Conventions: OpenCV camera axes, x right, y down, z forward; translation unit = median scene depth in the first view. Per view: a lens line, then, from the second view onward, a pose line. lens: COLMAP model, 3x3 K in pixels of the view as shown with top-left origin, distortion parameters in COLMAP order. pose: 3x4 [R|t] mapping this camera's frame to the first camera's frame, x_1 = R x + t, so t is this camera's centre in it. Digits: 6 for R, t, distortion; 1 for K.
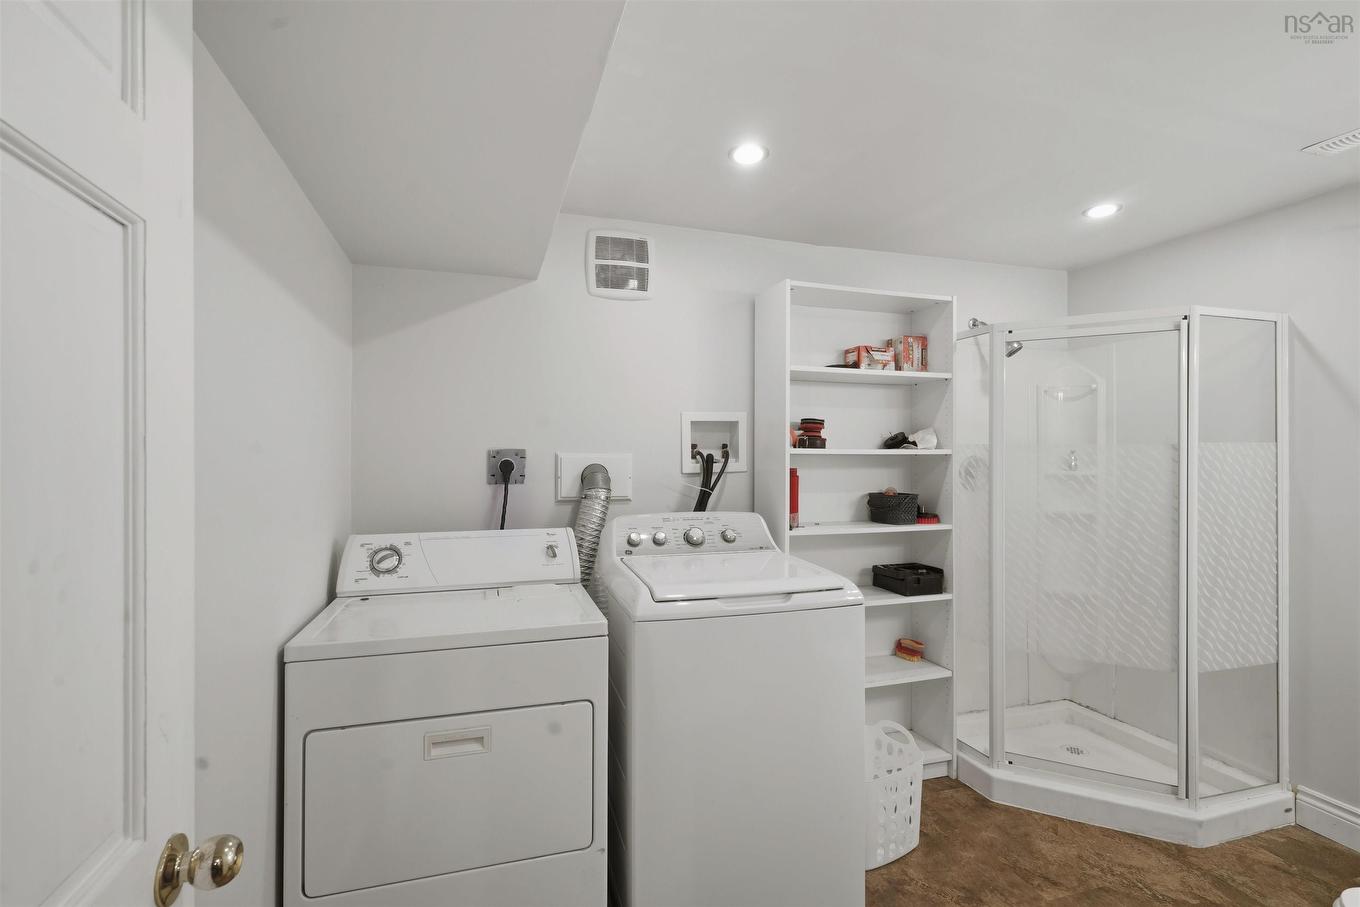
lens RADIAL K [[644.1, 0, 682.6], [0, 644.1, 455.7], [0, 0, 1]] dist [-0.000967, -0.000273]
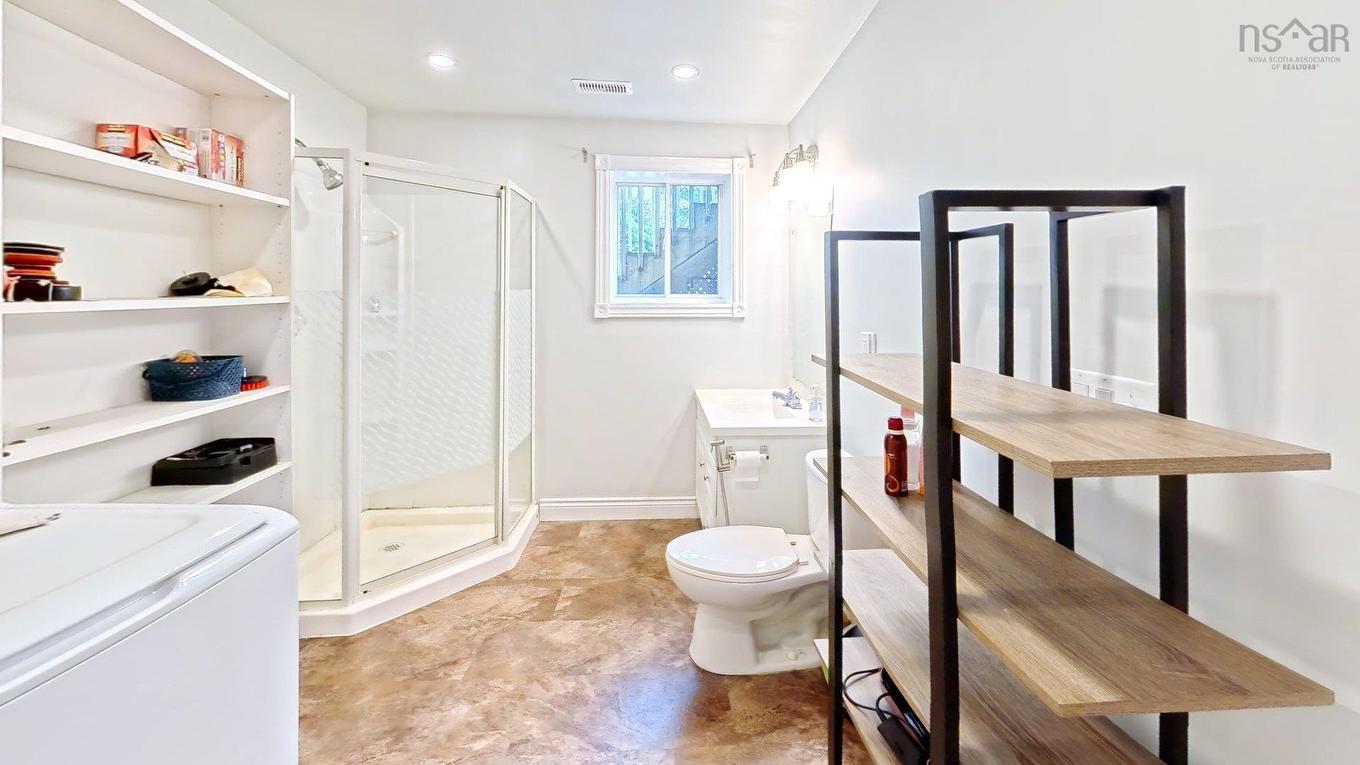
lens RADIAL K [[475.3, 0, 680.4], [0, 475.3, 379.8], [0, 0, 1]] dist [-0.000985, -0.000302]
pose [[0.212674, -0.186668, 0.959127, -0.076976], [-0.010284, 0.981101, 0.193225, -0.027586], [-0.977069, -0.050957, 0.206735, 0.386137]]
